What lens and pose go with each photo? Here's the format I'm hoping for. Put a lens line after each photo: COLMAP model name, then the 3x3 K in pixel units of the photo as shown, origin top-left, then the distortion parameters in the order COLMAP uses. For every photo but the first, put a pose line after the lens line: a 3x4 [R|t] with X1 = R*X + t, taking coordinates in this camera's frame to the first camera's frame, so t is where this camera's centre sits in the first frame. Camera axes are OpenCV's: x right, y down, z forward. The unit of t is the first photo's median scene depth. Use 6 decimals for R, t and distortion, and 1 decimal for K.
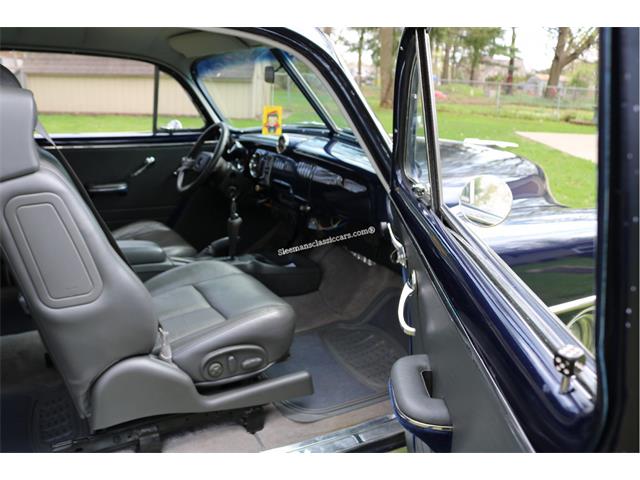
lens RADIAL K [[517.2, 0, 312.4], [0, 517.2, 239.0], [0, 0, 1]] dist [-0.159841, 0.124411]
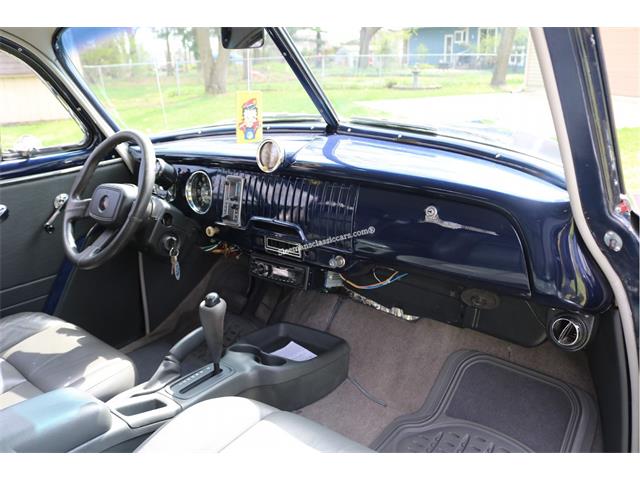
lens RADIAL K [[517.2, 0, 312.4], [0, 517.2, 239.0], [0, 0, 1]] dist [-0.159841, 0.124411]
pose [[0.935029, -0.173989, 0.308947, -0.192359], [0.164744, 0.984746, 0.055981, -0.110003], [-0.313974, -0.001446, 0.949430, 0.414298]]
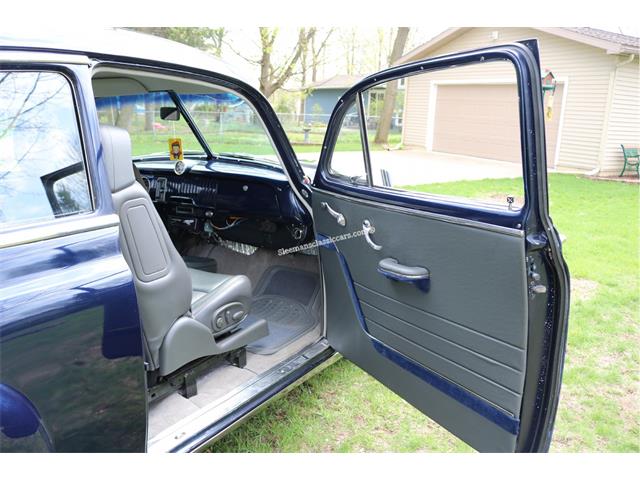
lens RADIAL K [[517.2, 0, 312.4], [0, 517.2, 239.0], [0, 0, 1]] dist [-0.159841, 0.124411]
pose [[0.856959, -0.130749, 0.498524, -0.403042], [0.159001, 0.987173, -0.014413, 0.057062], [-0.490245, 0.091617, 0.866756, -0.226834]]
